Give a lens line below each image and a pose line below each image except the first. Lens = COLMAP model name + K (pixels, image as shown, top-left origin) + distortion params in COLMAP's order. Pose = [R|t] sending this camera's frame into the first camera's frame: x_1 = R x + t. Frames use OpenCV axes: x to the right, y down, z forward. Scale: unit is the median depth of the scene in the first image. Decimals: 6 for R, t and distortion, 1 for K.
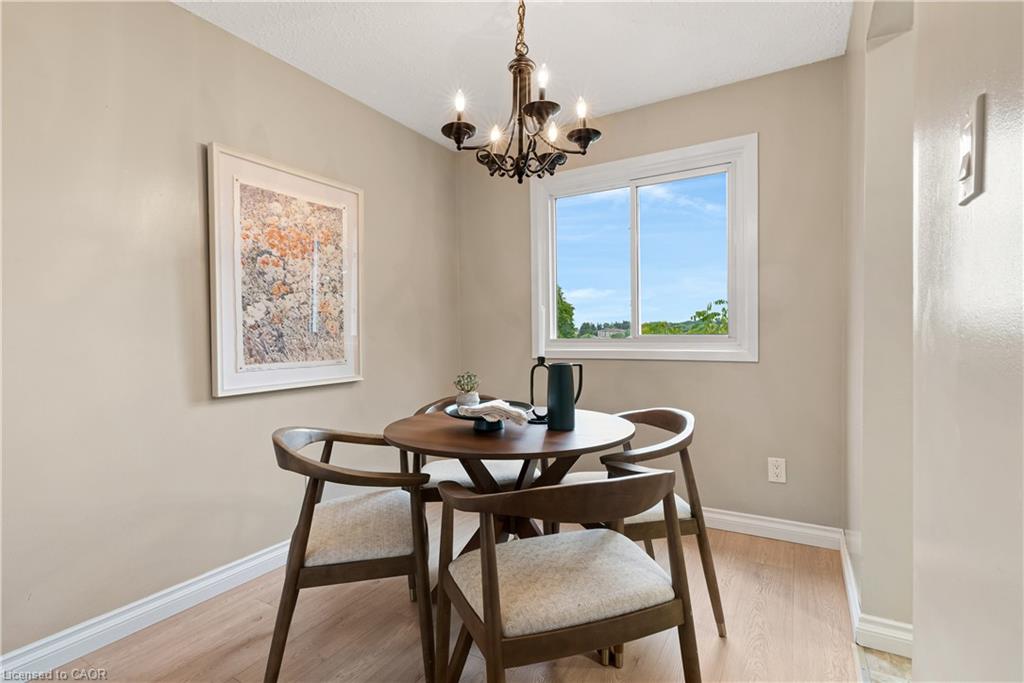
lens RADIAL K [[477.7, 0, 515.4], [0, 477.7, 342.5], [0, 0, 1]] dist [0.003011, 0.000461]
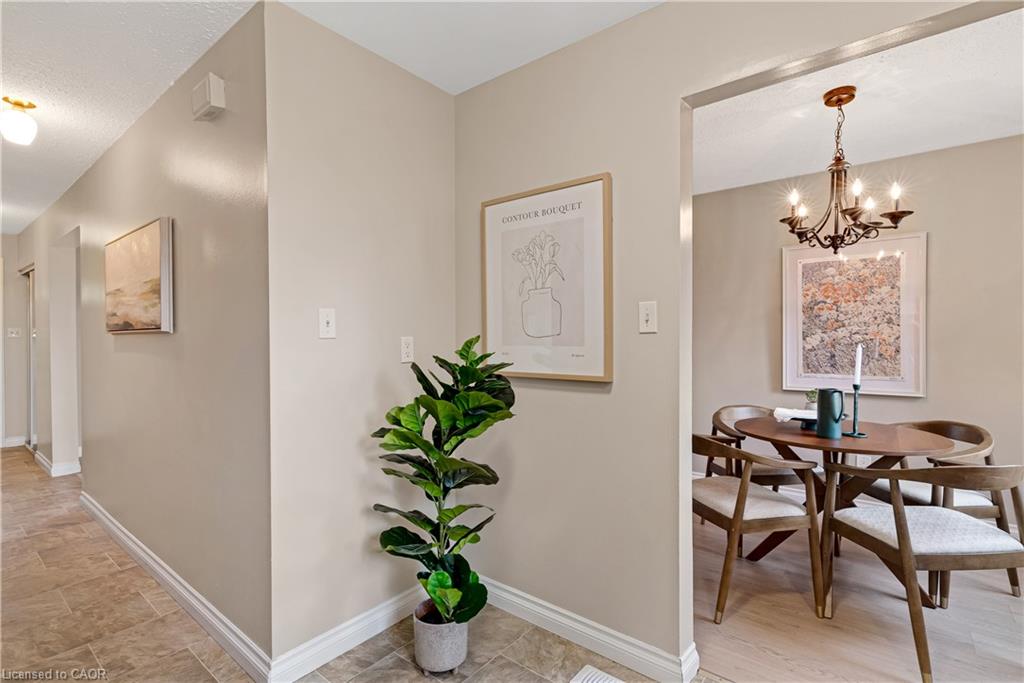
lens RADIAL K [[477.7, 0, 515.4], [0, 477.7, 342.5], [0, 0, 1]] dist [0.003011, 0.000461]
pose [[-0.135091, 0.024650, -0.990527, 1.120516], [-0.011344, 0.999587, 0.026422, -0.084819], [0.990768, 0.014806, -0.134756, 0.218777]]
